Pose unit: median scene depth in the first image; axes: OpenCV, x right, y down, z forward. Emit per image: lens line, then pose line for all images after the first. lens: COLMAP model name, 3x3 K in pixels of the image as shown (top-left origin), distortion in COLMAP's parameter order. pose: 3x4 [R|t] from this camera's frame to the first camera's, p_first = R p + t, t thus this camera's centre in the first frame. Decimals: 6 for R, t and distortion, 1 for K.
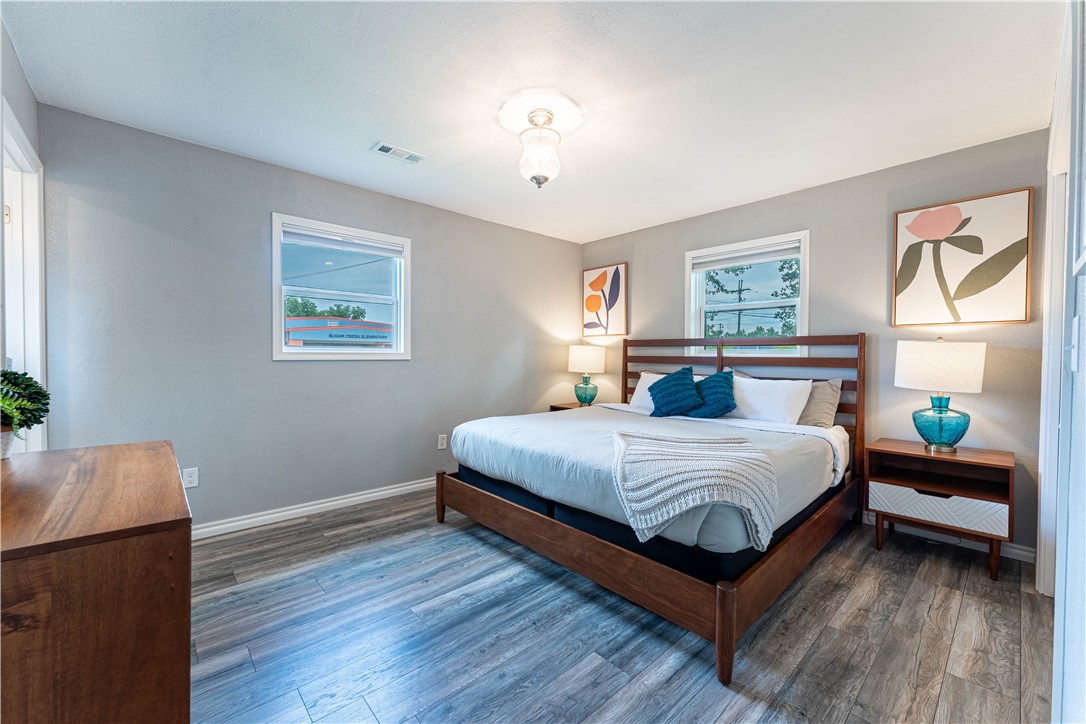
lens RADIAL K [[435.0, 0, 542.7], [0, 435.0, 359.3], [0, 0, 1]] dist [0.000901, -0.000252]
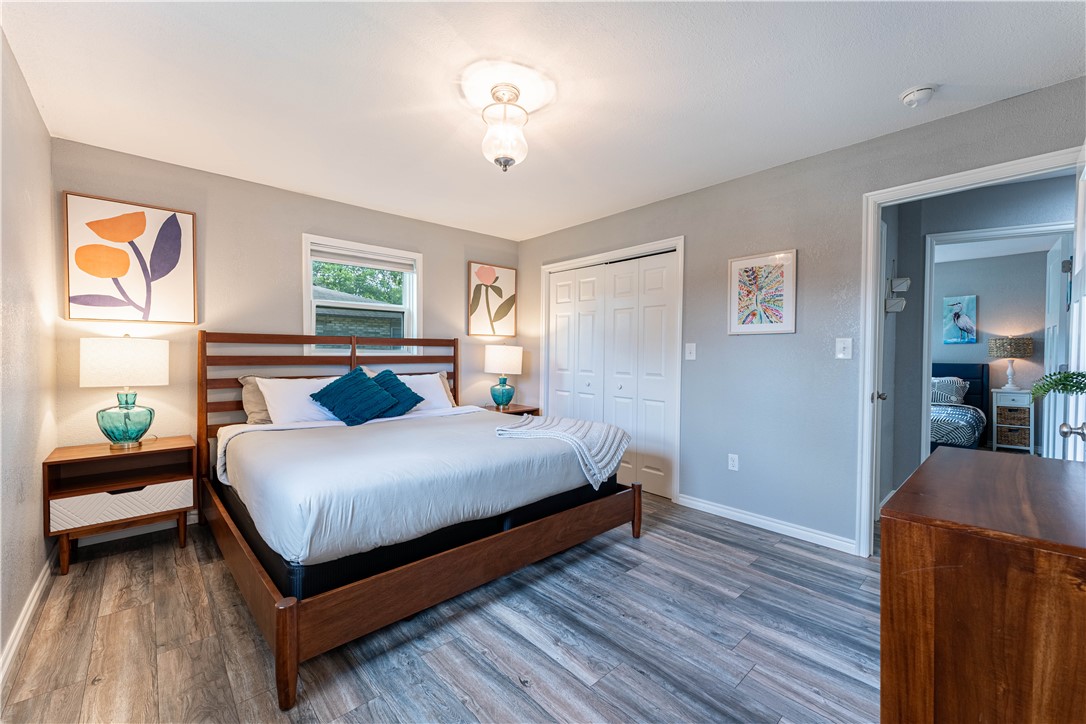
lens RADIAL K [[435.0, 0, 538.8], [0, 435.0, 361.9], [0, 0, 1]] dist [0.000901, -0.000252]
pose [[0.004174, -0.026143, 0.999650, -0.797814], [0.007586, 0.999630, 0.026111, -0.020183], [-0.999963, 0.007475, 0.004371, 0.811780]]
